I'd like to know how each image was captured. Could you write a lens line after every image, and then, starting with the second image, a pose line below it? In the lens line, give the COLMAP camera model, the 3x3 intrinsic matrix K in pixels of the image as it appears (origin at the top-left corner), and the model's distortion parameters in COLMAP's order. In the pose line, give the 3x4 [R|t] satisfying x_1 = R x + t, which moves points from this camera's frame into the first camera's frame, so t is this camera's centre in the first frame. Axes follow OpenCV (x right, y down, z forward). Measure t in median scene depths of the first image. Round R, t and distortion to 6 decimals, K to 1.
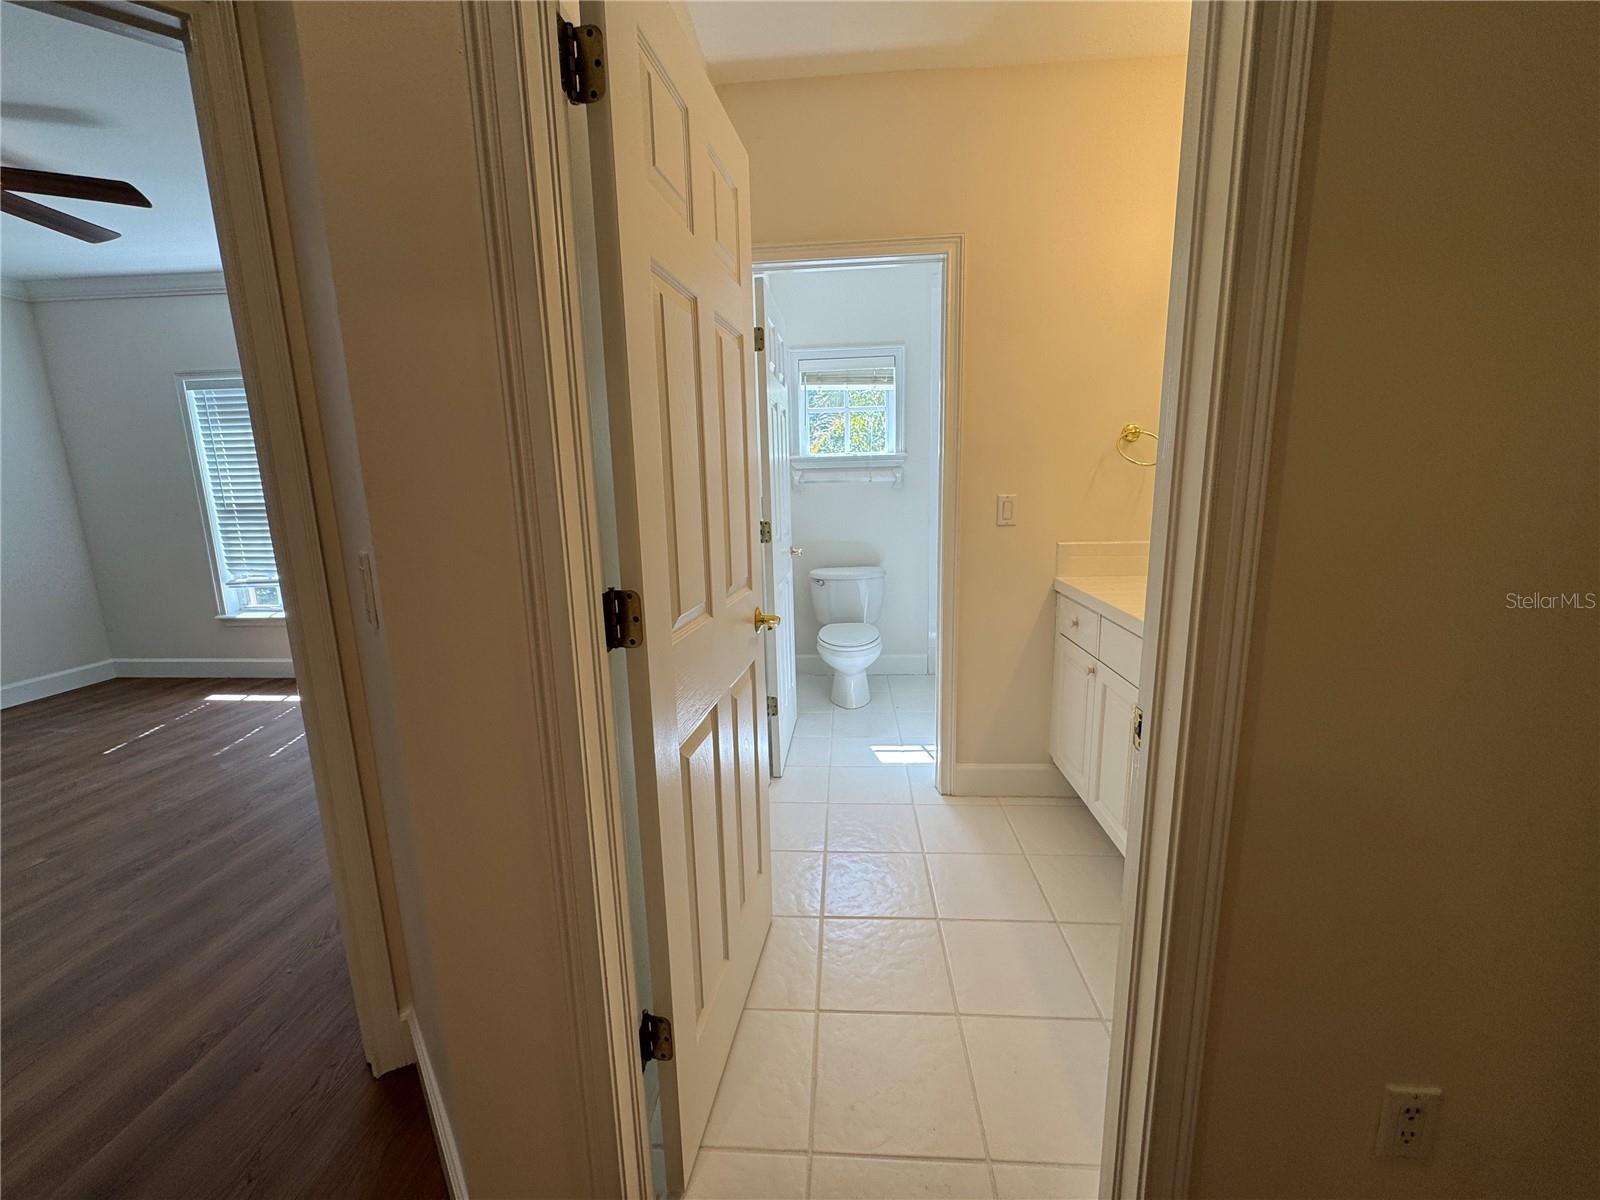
lens RADIAL K [[643.3, 0, 801.0], [0, 643.3, 598.4], [0, 0, 1]] dist [-0.003902, 0.001008]
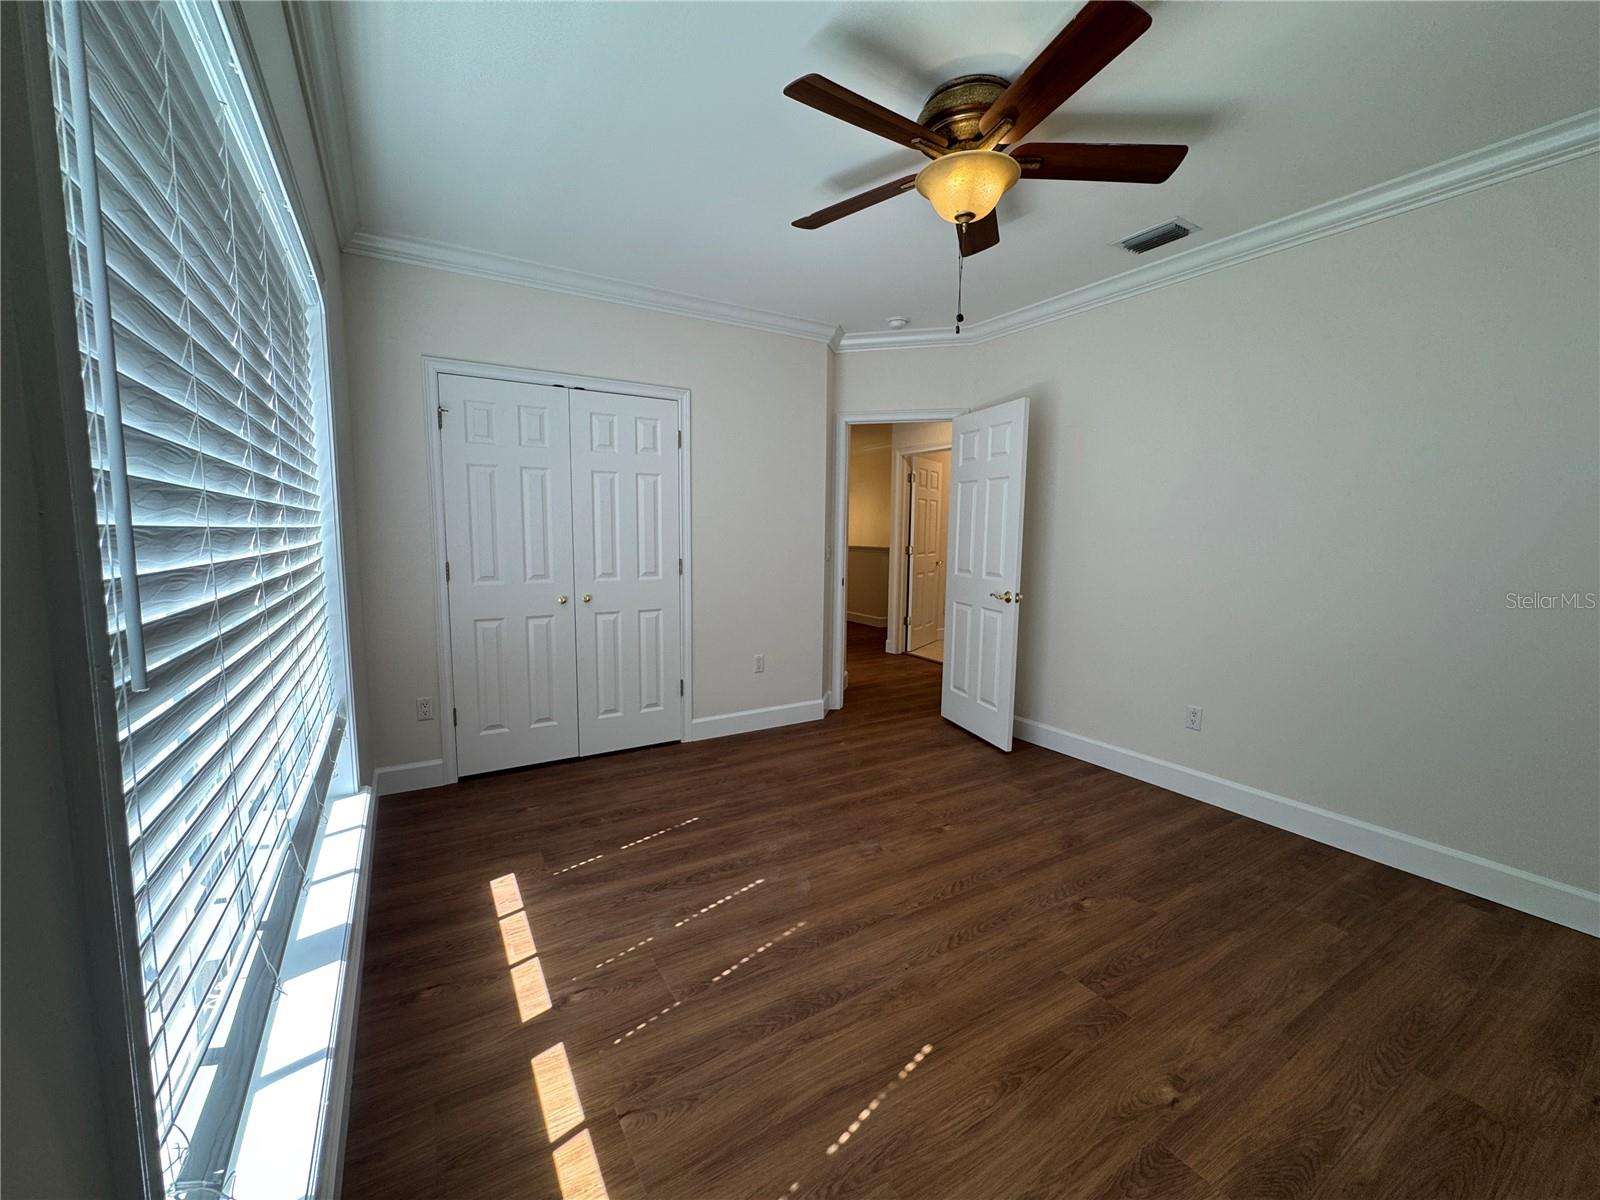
lens RADIAL K [[643.3, 0, 803.3], [0, 643.3, 598.5], [0, 0, 1]] dist [-0.003902, 0.001008]
pose [[-0.585201, -0.066688, 0.808141, -1.419378], [0.155459, 0.968899, 0.192526, -0.211288], [-0.795847, 0.238299, -0.556634, 1.280347]]
